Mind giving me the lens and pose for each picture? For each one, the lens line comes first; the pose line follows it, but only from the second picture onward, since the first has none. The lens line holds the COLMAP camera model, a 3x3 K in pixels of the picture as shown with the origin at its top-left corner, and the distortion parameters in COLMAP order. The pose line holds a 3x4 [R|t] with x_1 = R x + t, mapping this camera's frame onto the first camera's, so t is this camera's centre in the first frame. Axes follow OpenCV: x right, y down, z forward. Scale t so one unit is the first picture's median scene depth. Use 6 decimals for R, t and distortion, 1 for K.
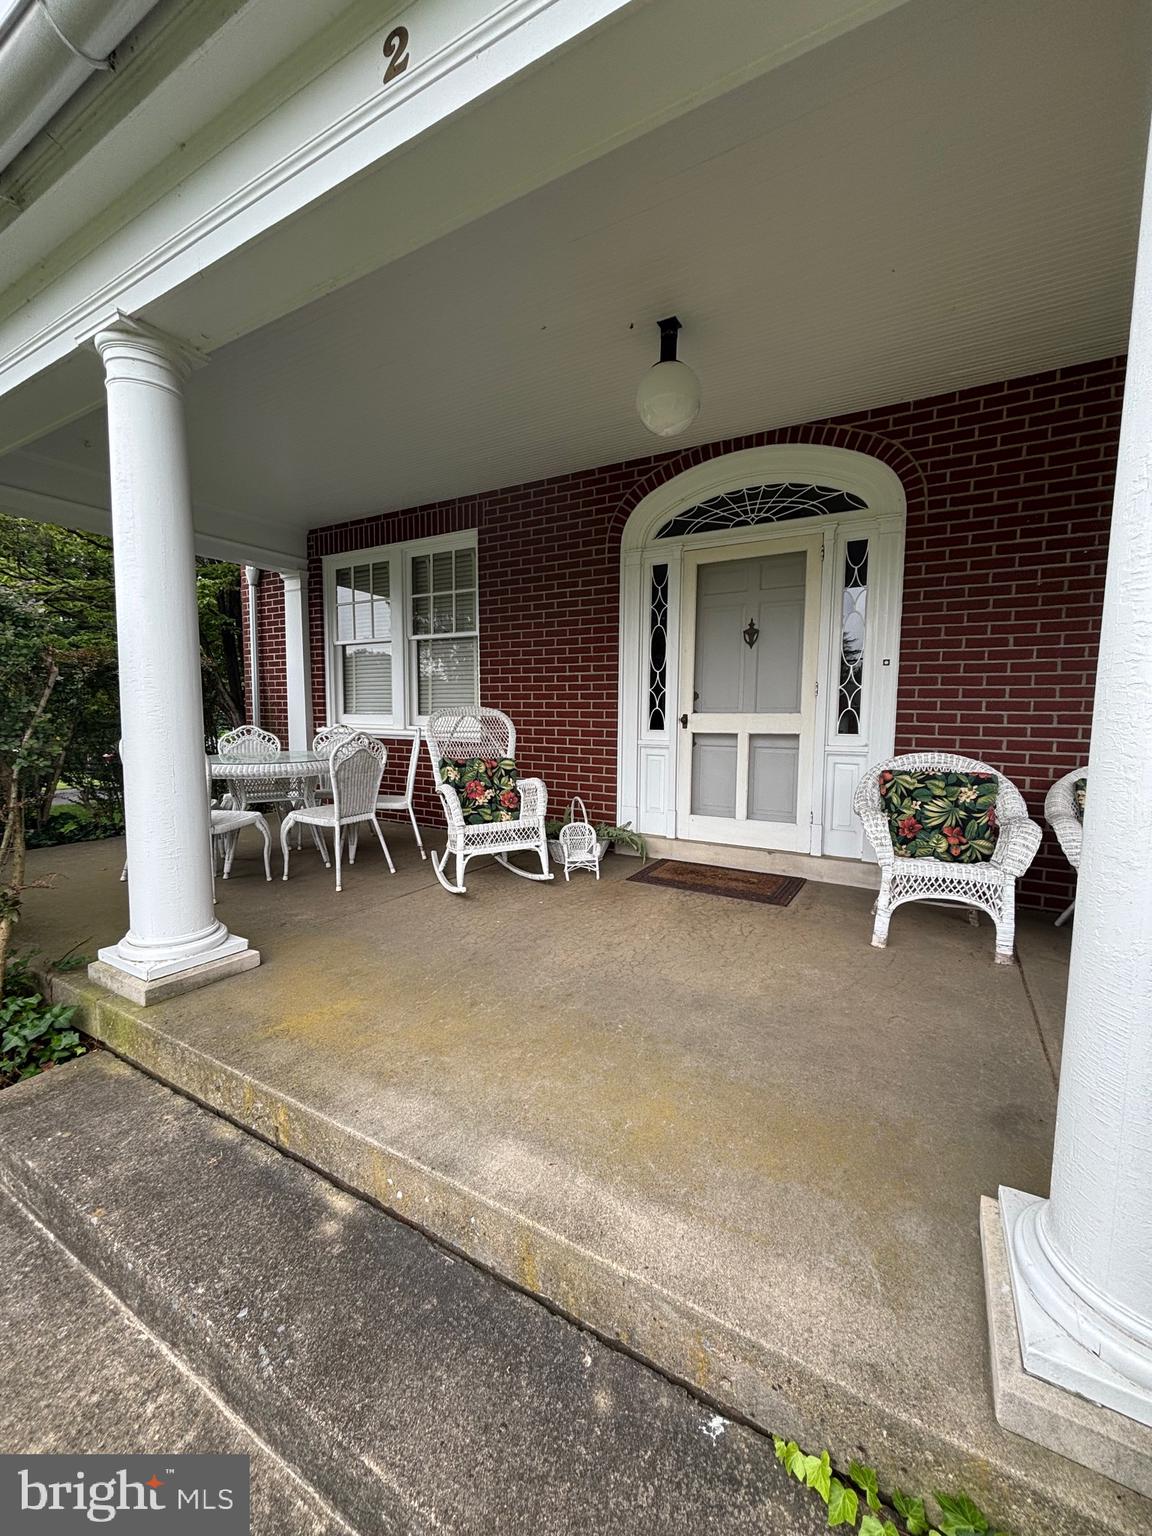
lens RADIAL K [[622.4, 0, 581.2], [0, 622.4, 759.0], [0, 0, 1]] dist [-0.002513, 0.000032]
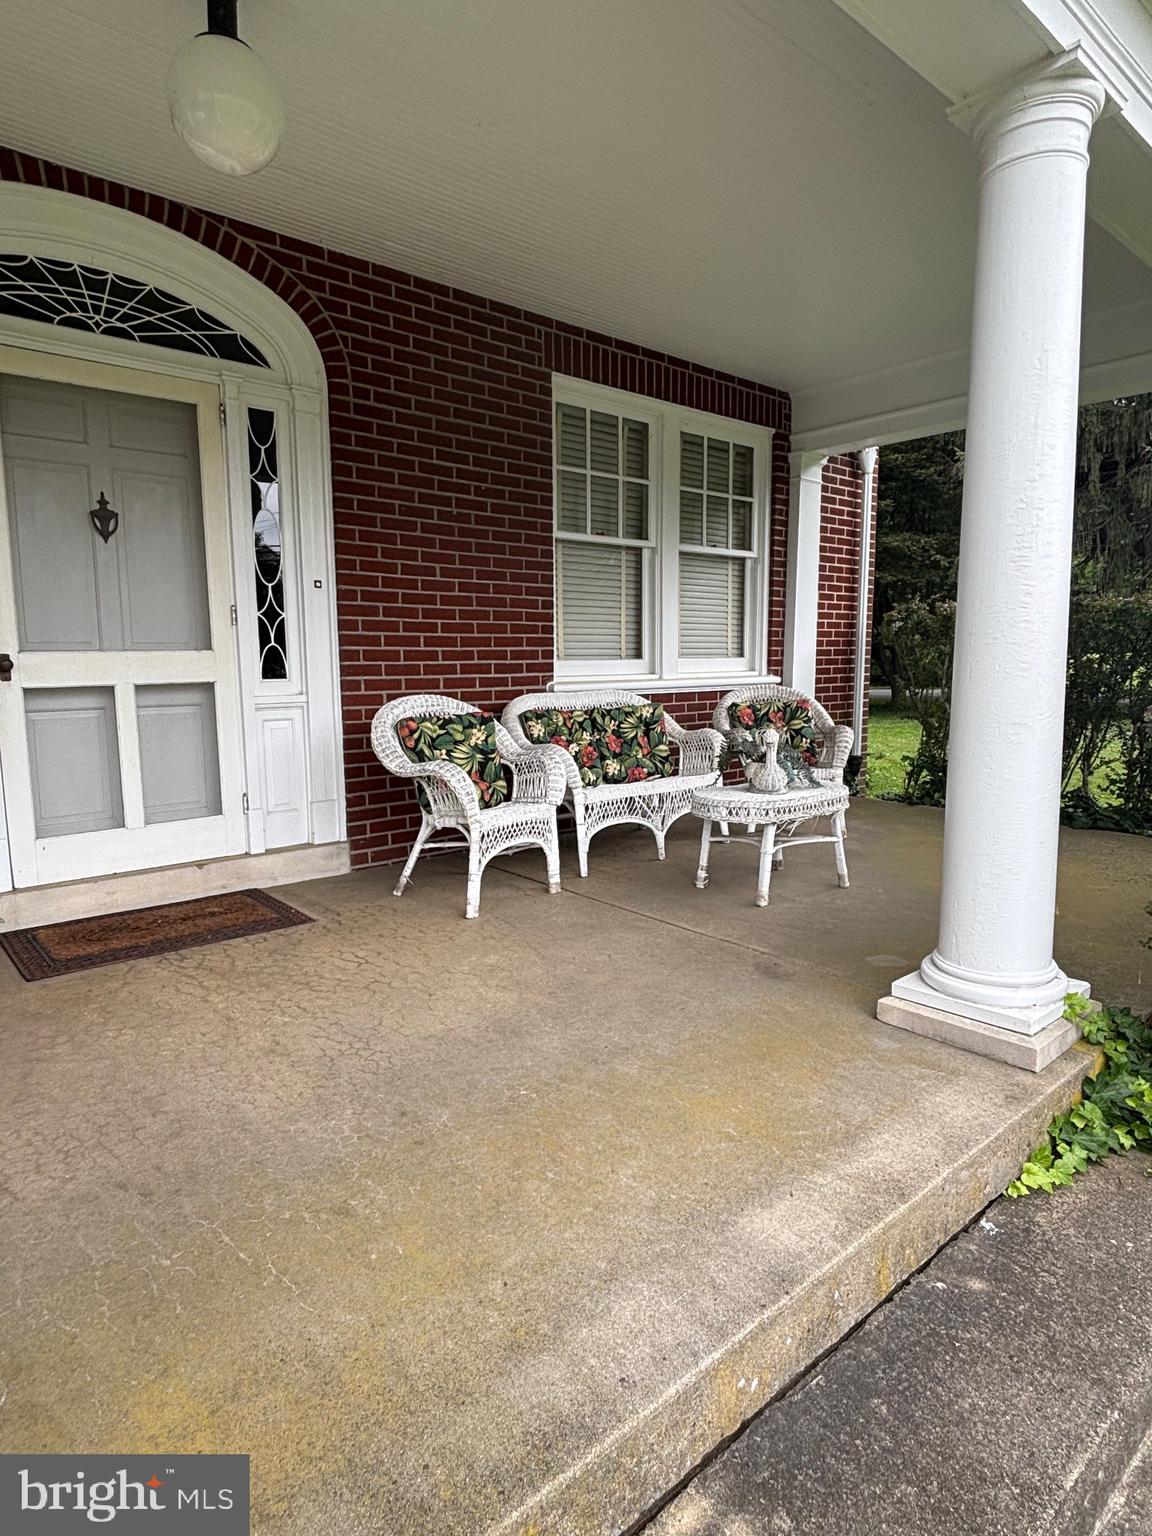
lens RADIAL K [[887.3, 0, 572.1], [0, 887.3, 764.2], [0, 0, 1]] dist [-0.003810, 0.000076]
pose [[0.321289, -0.127239, 0.938394, -0.476443], [0.083934, 0.990858, 0.105616, -0.023223], [-0.943254, 0.044830, 0.329032, 0.353220]]
